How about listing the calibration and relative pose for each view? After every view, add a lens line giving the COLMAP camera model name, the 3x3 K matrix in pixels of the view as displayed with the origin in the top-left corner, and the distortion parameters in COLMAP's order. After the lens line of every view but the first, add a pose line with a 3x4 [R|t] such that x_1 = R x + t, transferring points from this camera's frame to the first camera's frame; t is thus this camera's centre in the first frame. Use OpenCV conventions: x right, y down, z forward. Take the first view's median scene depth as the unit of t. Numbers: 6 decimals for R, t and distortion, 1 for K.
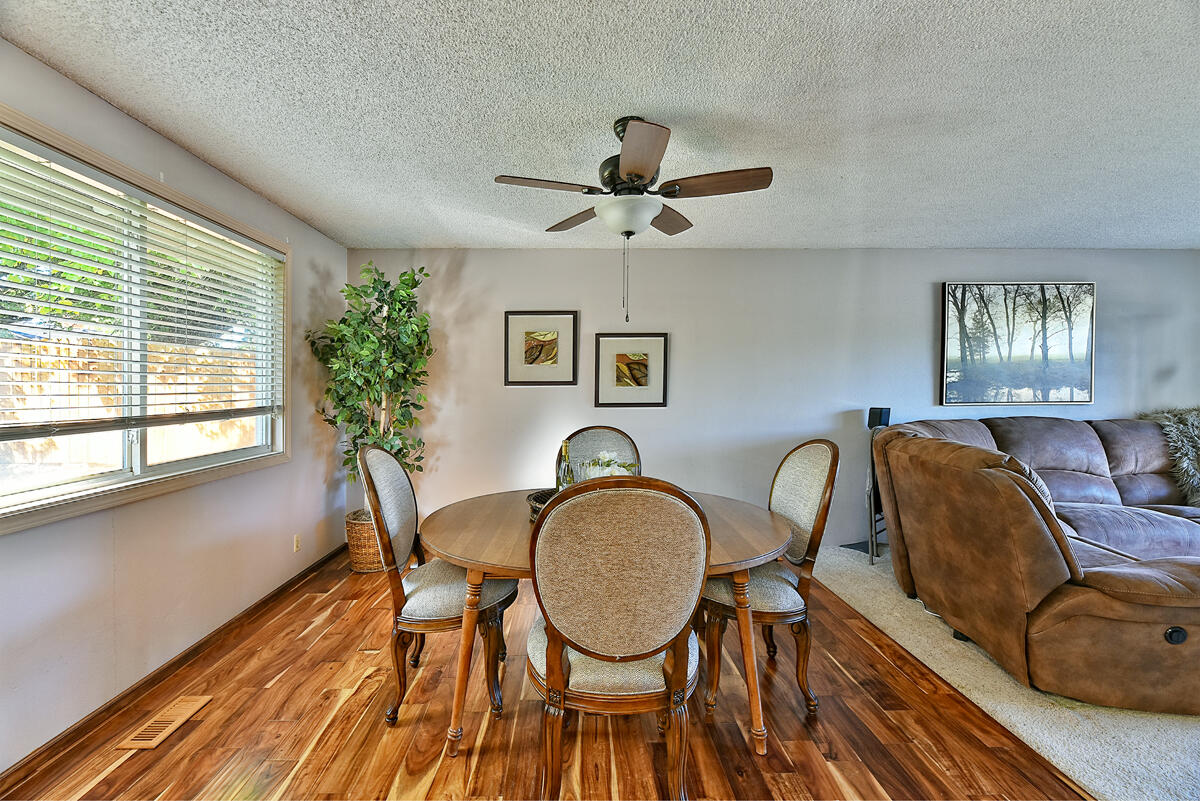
lens RADIAL K [[492.0, 0, 563.3], [0, 492.0, 390.2], [0, 0, 1]] dist [-0.001891, -0.002261]
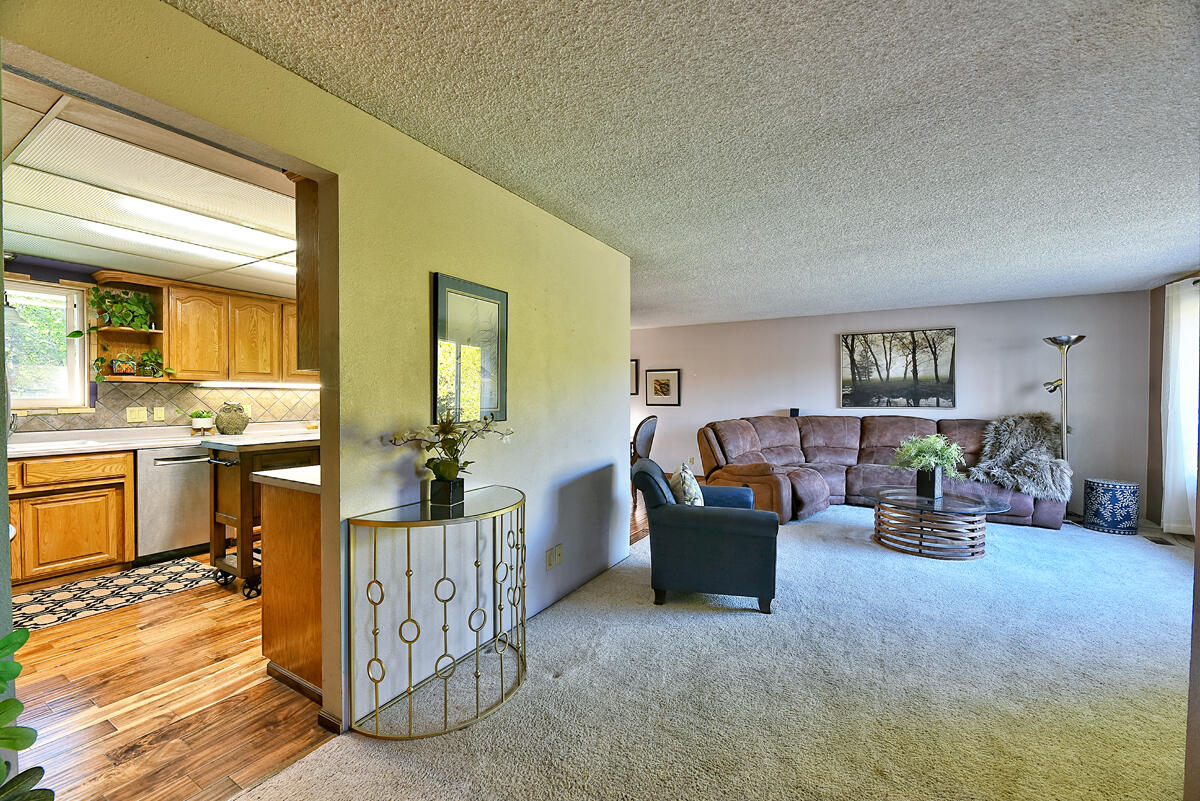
lens RADIAL K [[492.0, 0, 601.8], [0, 492.0, 400.6], [0, 0, 1]] dist [-0.001891, -0.002261]
pose [[0.871729, 0.009172, -0.489903, 0.911309], [-0.005930, 0.999949, 0.008168, -0.002396], [0.489953, -0.004215, 0.871739, -0.873936]]
